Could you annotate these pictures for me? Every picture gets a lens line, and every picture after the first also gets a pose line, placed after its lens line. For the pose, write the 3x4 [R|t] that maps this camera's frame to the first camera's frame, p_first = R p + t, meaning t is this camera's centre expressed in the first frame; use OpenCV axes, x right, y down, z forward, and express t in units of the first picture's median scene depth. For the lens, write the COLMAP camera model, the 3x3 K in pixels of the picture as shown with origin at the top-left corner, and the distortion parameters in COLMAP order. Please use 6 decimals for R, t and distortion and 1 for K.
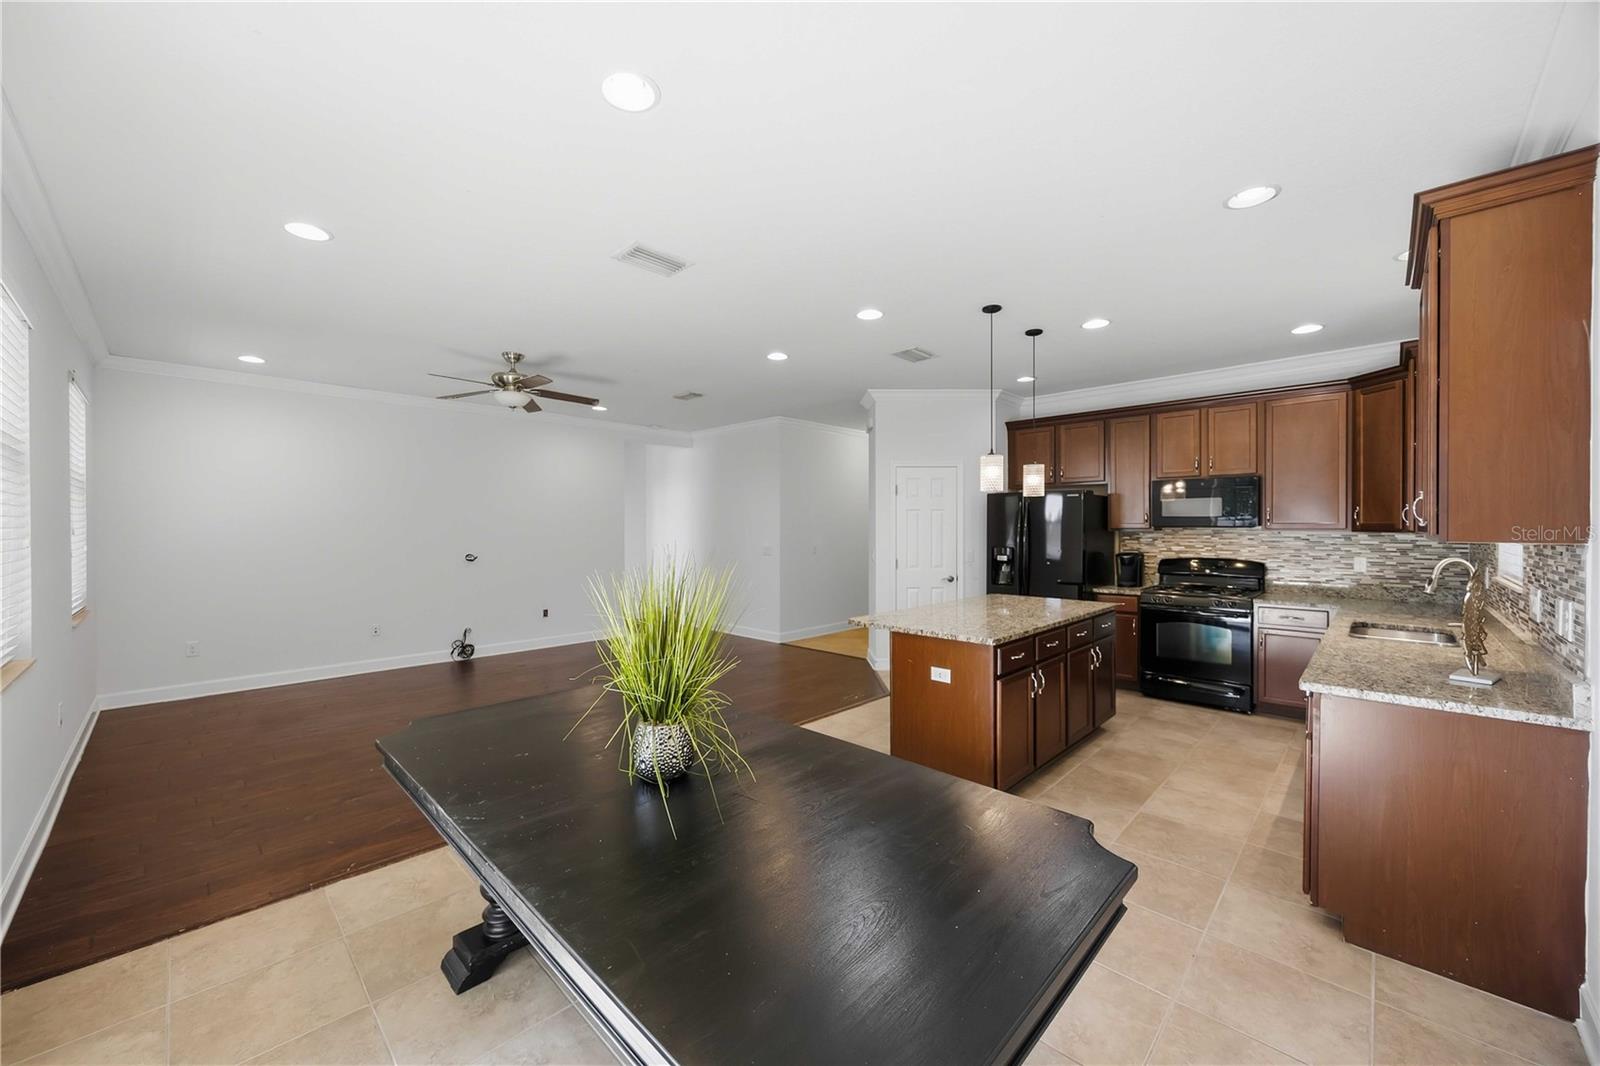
lens RADIAL K [[605.4, 0, 794.7], [0, 605.4, 530.7], [0, 0, 1]] dist [-0.003082, 0.000324]
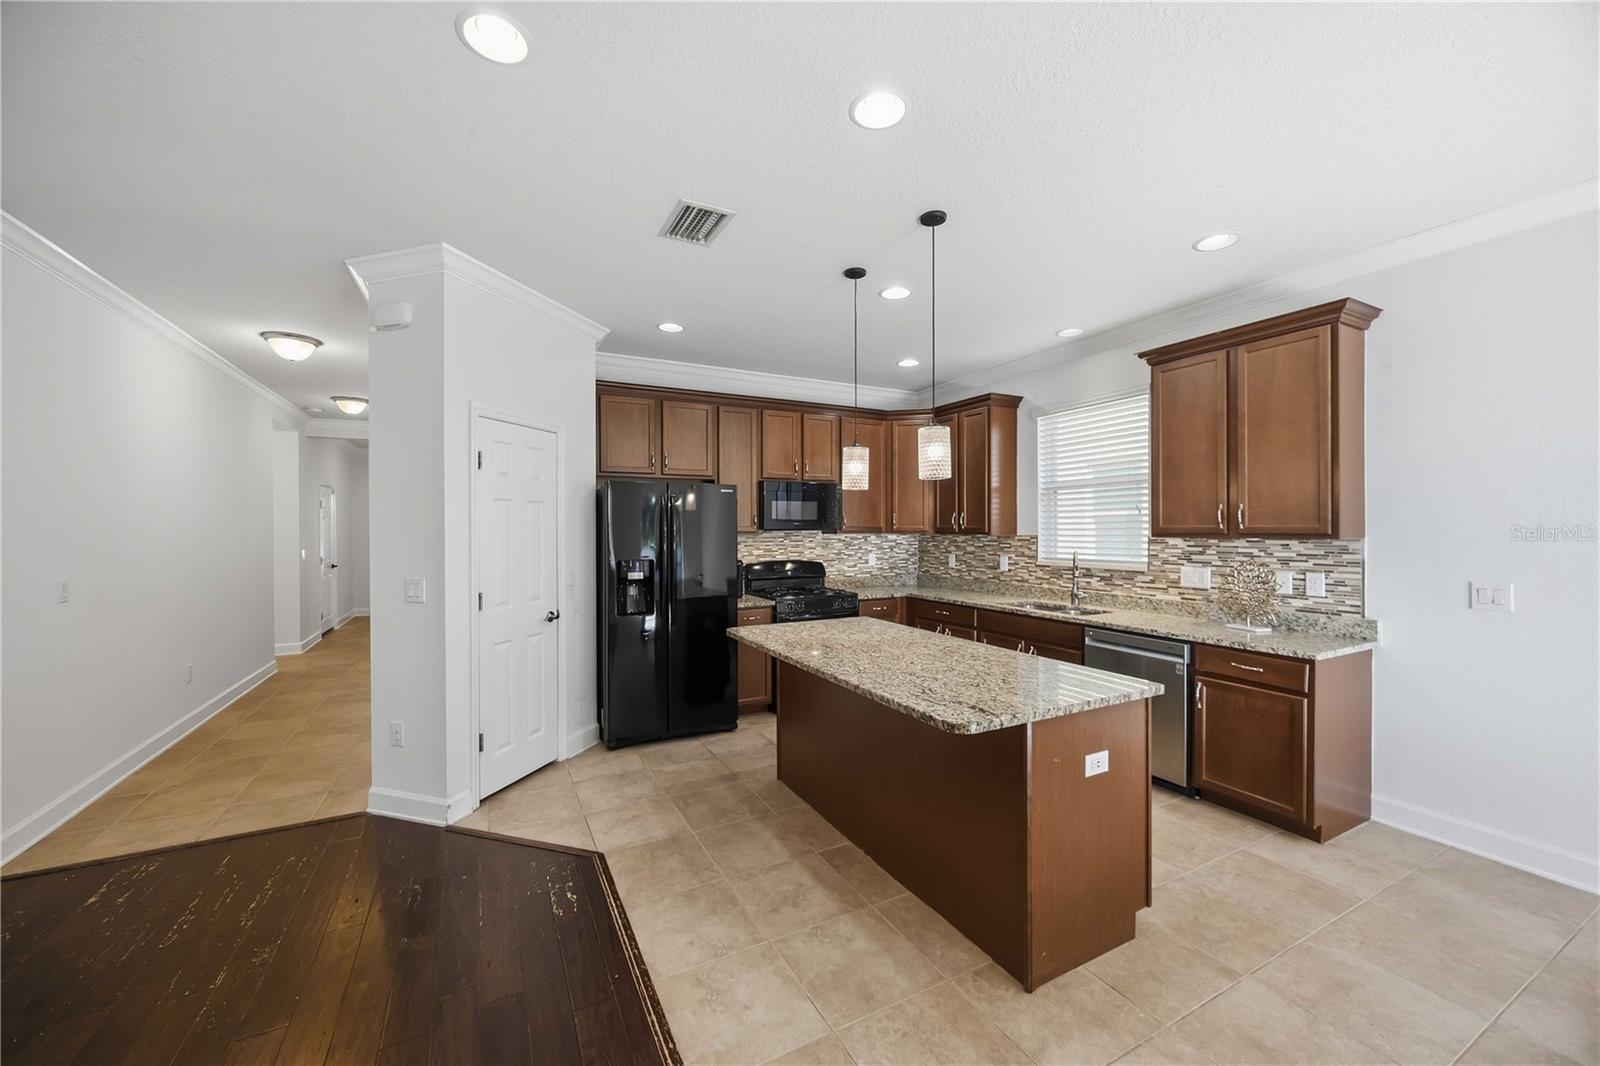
lens RADIAL K [[605.4, 0, 794.2], [0, 605.4, 531.6], [0, 0, 1]] dist [-0.003082, 0.000324]
pose [[0.312288, -0.003745, 0.949980, -0.298963], [0.008449, 0.999964, 0.001164, -0.005146], [-0.949950, 0.007663, 0.312308, 0.718666]]
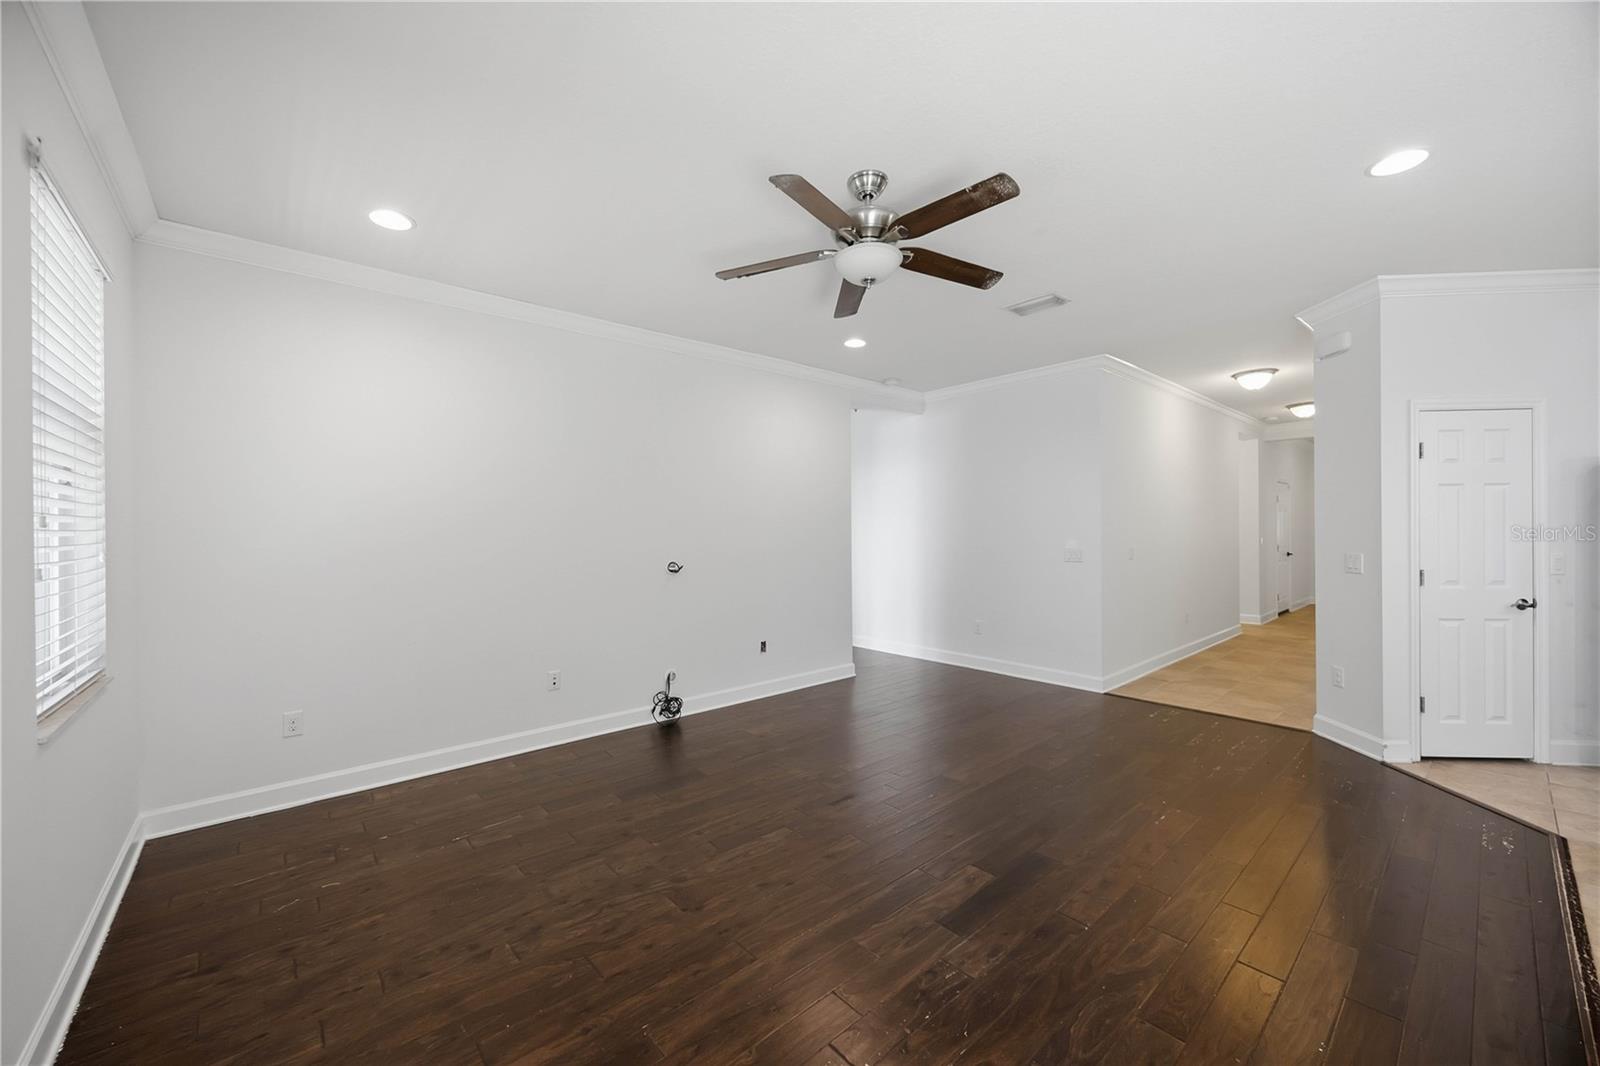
lens RADIAL K [[605.4, 0, 795.2], [0, 605.4, 529.5], [0, 0, 1]] dist [-0.003082, 0.000324]
pose [[0.996382, -0.006296, -0.084758, -0.468982], [0.005809, 0.999965, -0.005989, 0.010400], [0.084793, 0.005475, 0.996384, 0.463589]]
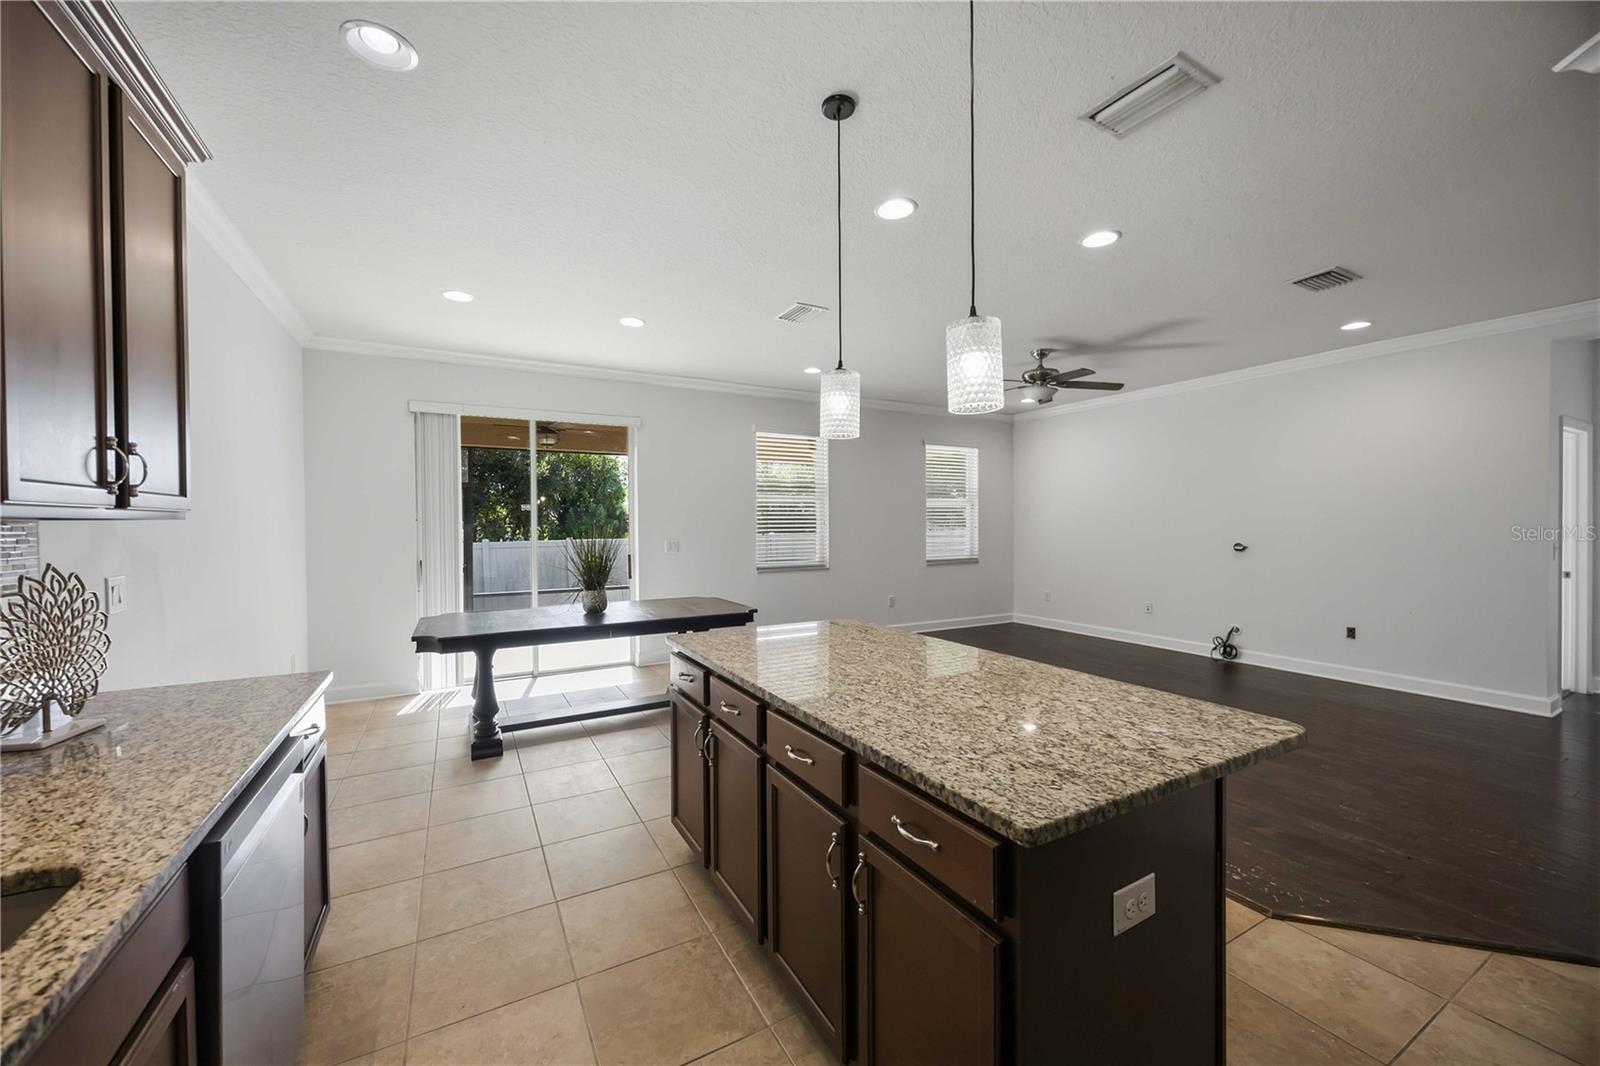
lens RADIAL K [[605.4, 0, 791.8], [0, 605.4, 529.3], [0, 0, 1]] dist [-0.003082, 0.000324]
pose [[-0.289794, 0.011645, -0.957018, 0.671165], [-0.000111, 0.999926, 0.012201, 0.009985], [0.957089, 0.003642, -0.289771, 0.859189]]
